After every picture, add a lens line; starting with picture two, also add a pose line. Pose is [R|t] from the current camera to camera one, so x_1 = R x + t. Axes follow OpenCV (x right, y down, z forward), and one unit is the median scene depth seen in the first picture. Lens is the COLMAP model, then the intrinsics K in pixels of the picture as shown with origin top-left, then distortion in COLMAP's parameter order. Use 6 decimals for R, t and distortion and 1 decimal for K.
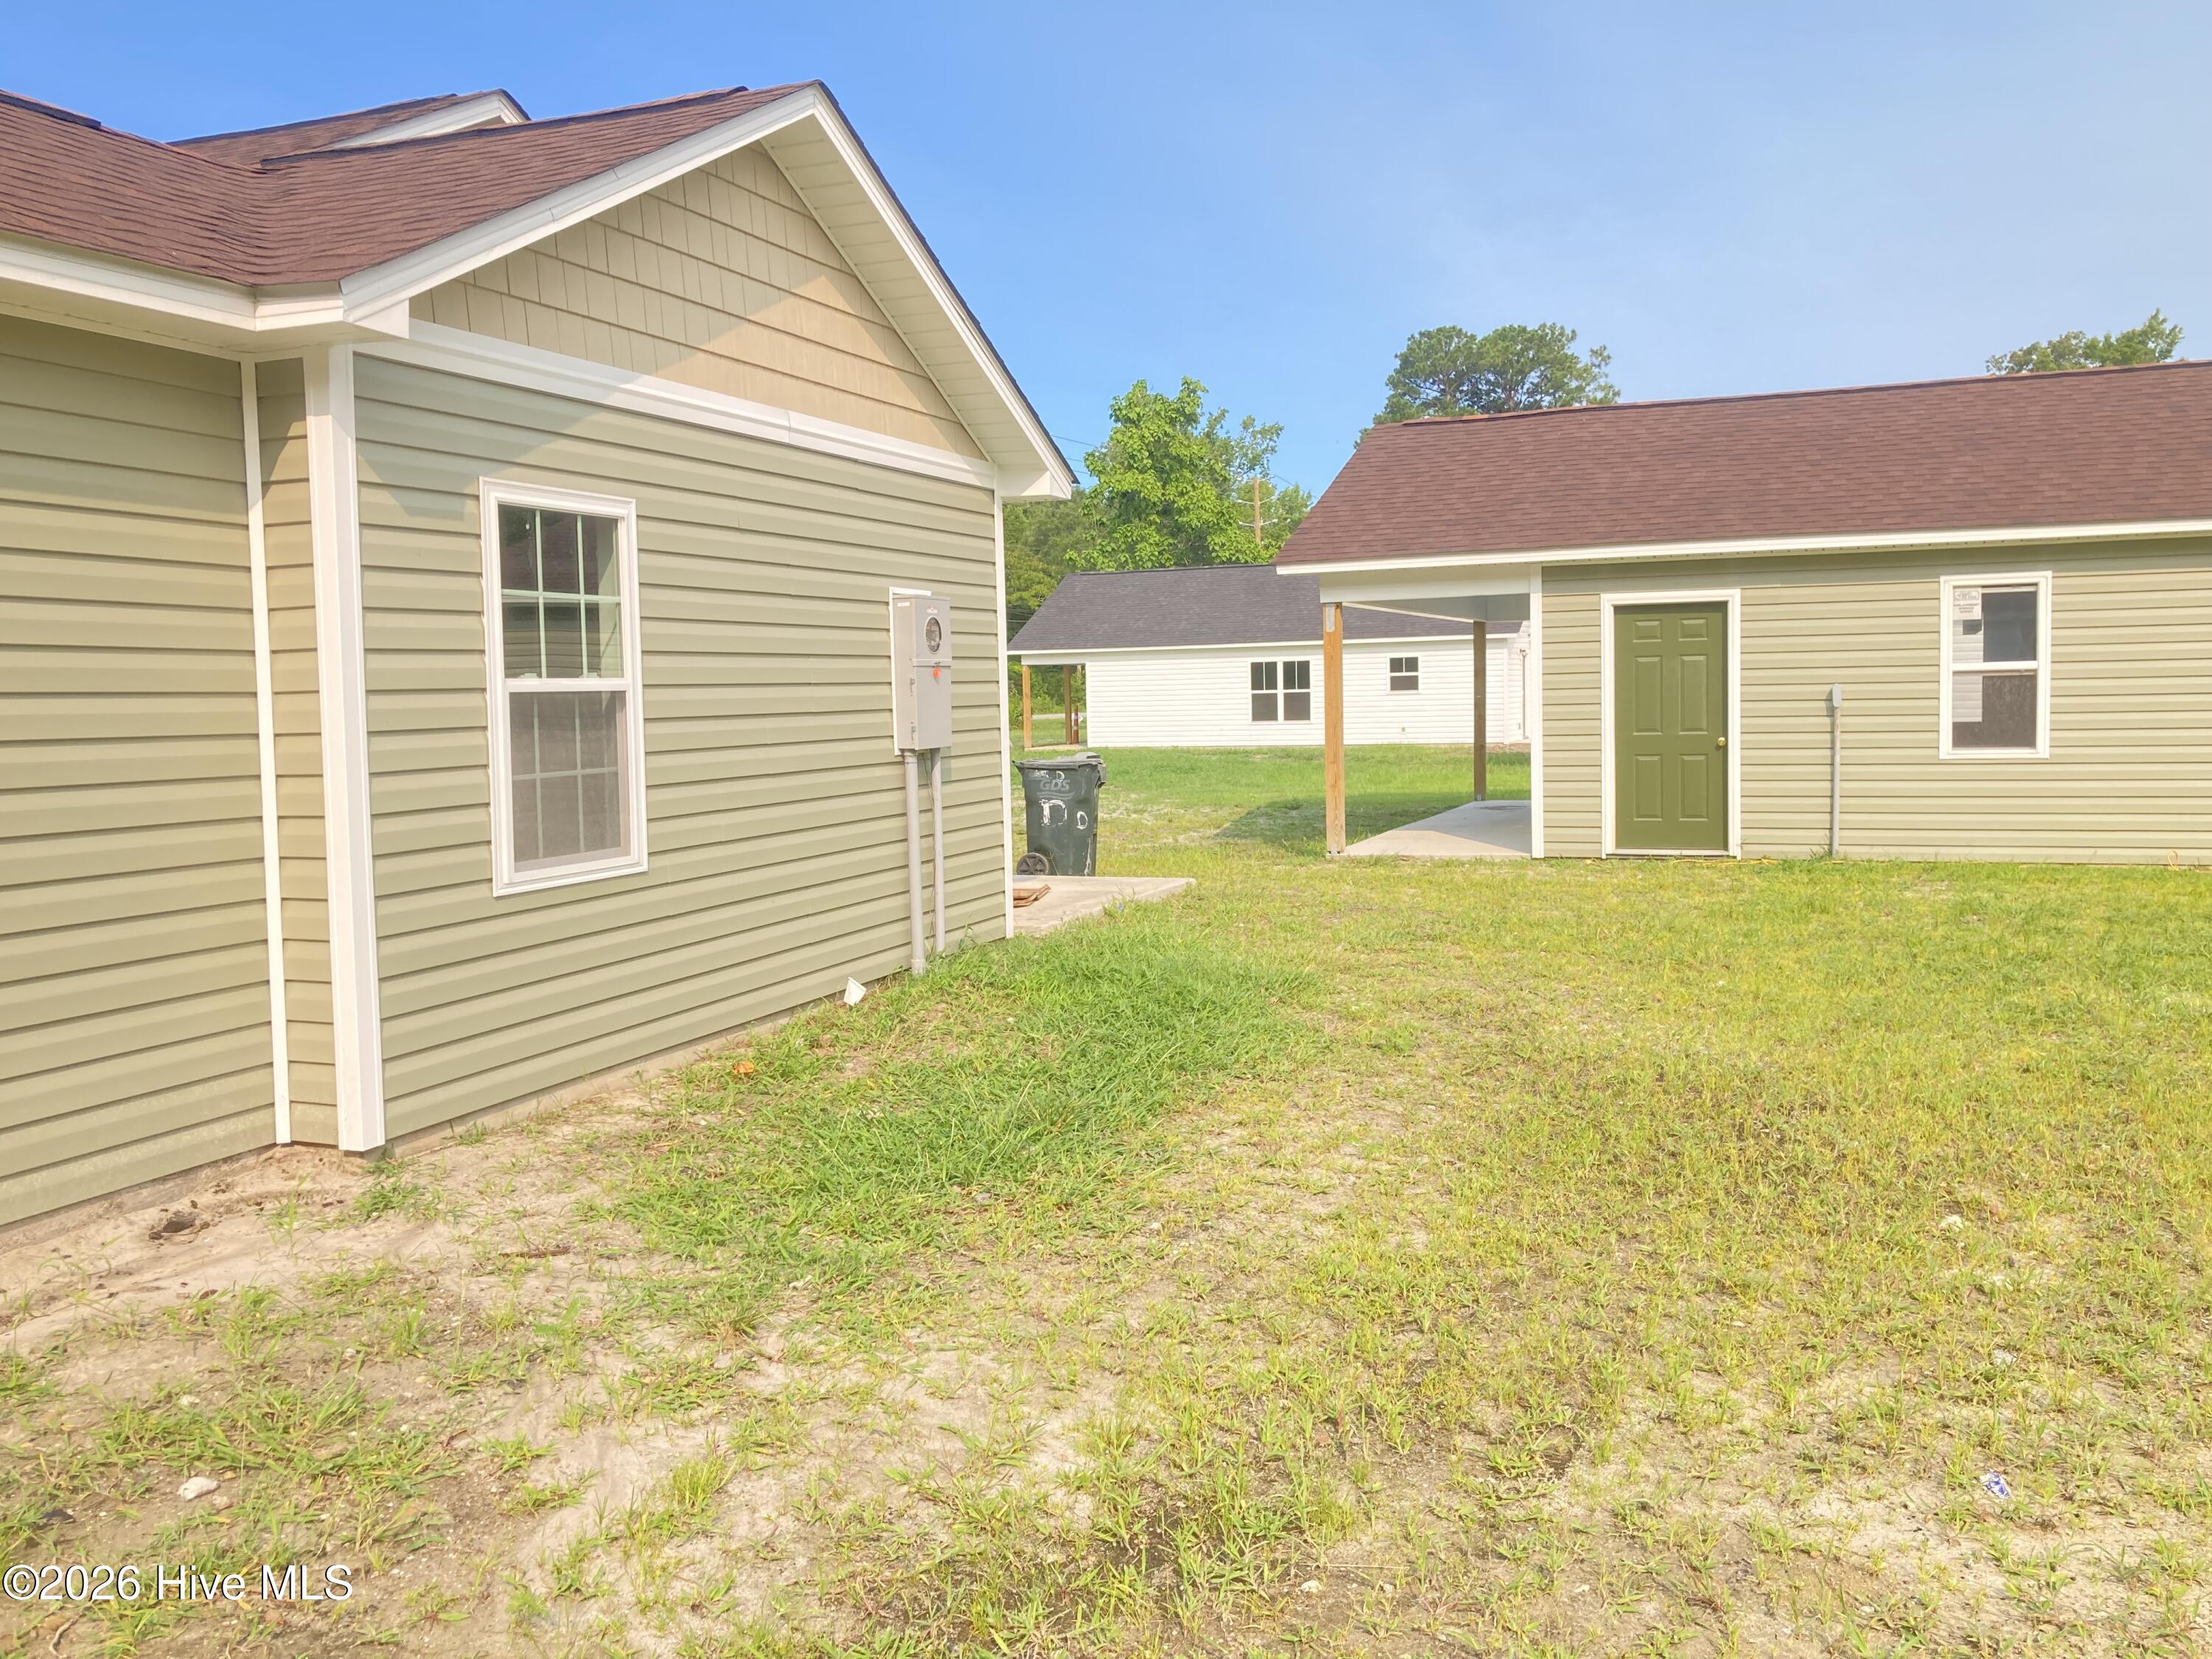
lens RADIAL K [[1806.4, 0, 1127.3], [0, 1806.4, 819.0], [0, 0, 1]] dist [0.039656, -0.046183]
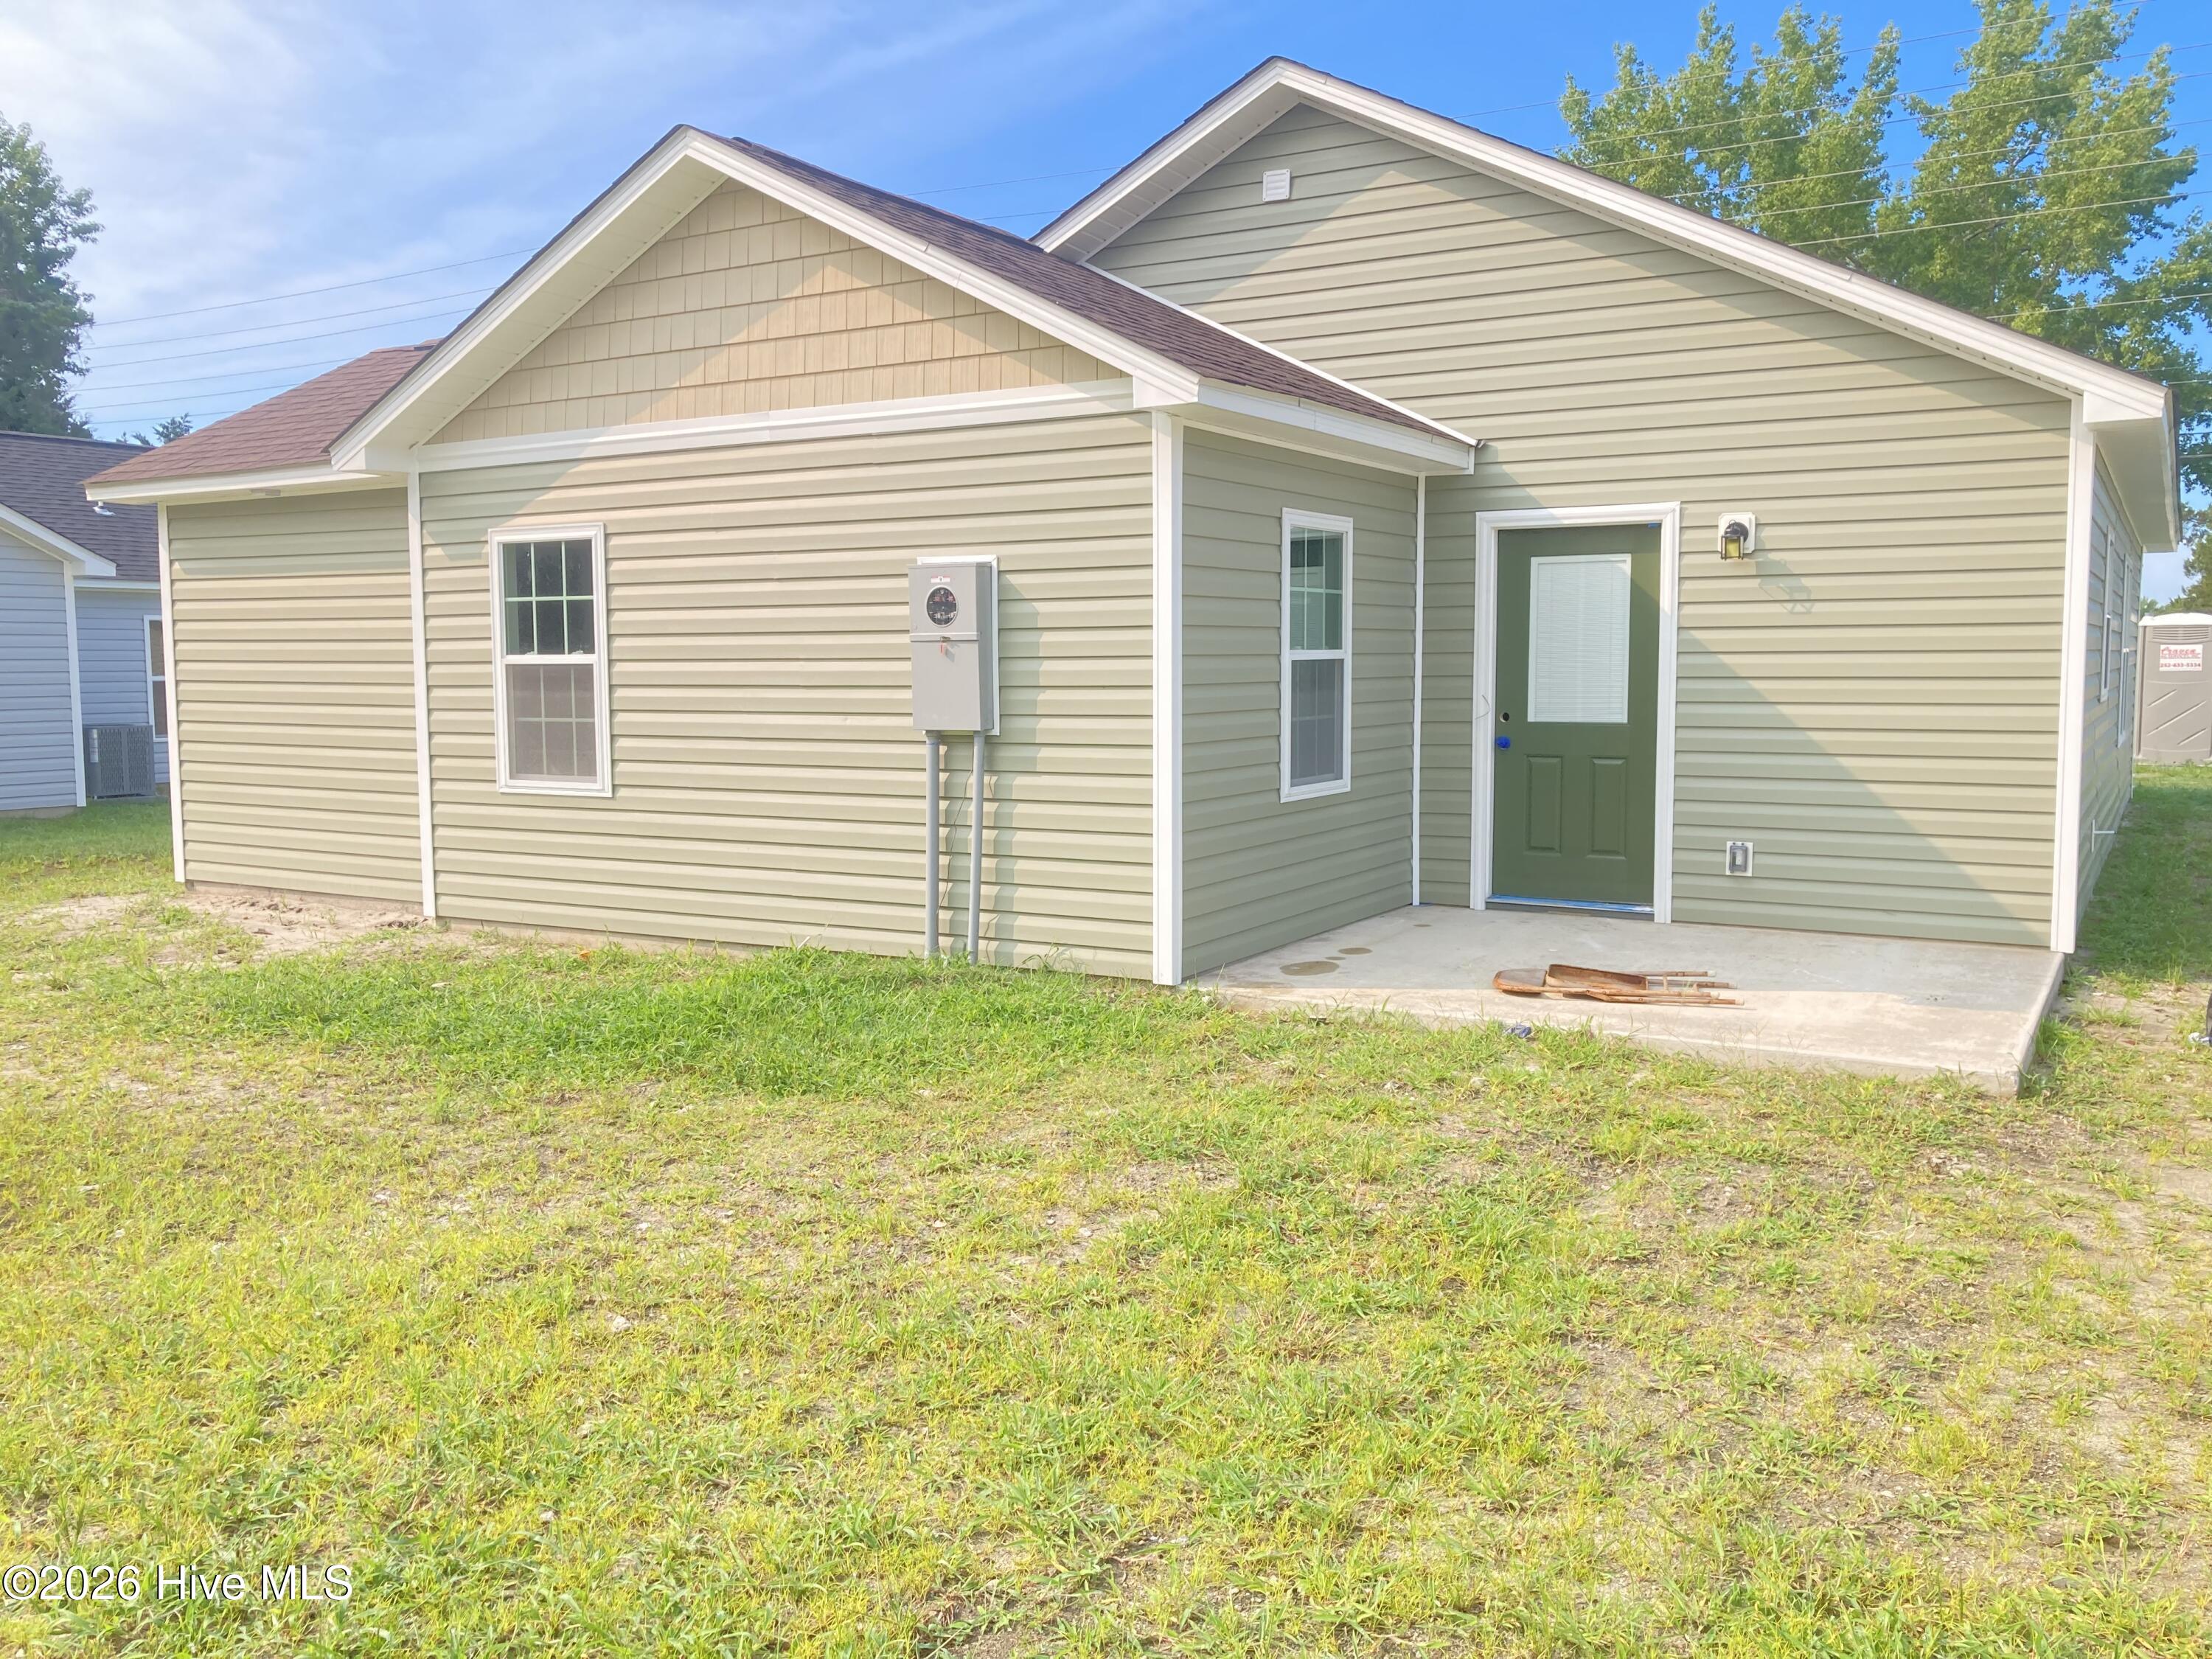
lens RADIAL K [[1806.4, 0, 1105.3], [0, 1806.4, 832.8], [0, 0, 1]] dist [0.039656, -0.046183]
pose [[-0.156350, 0.116786, -0.980773, 1.060406], [-0.062261, 0.989845, 0.127792, -0.149025], [0.985737, 0.081044, -0.147491, 1.650807]]
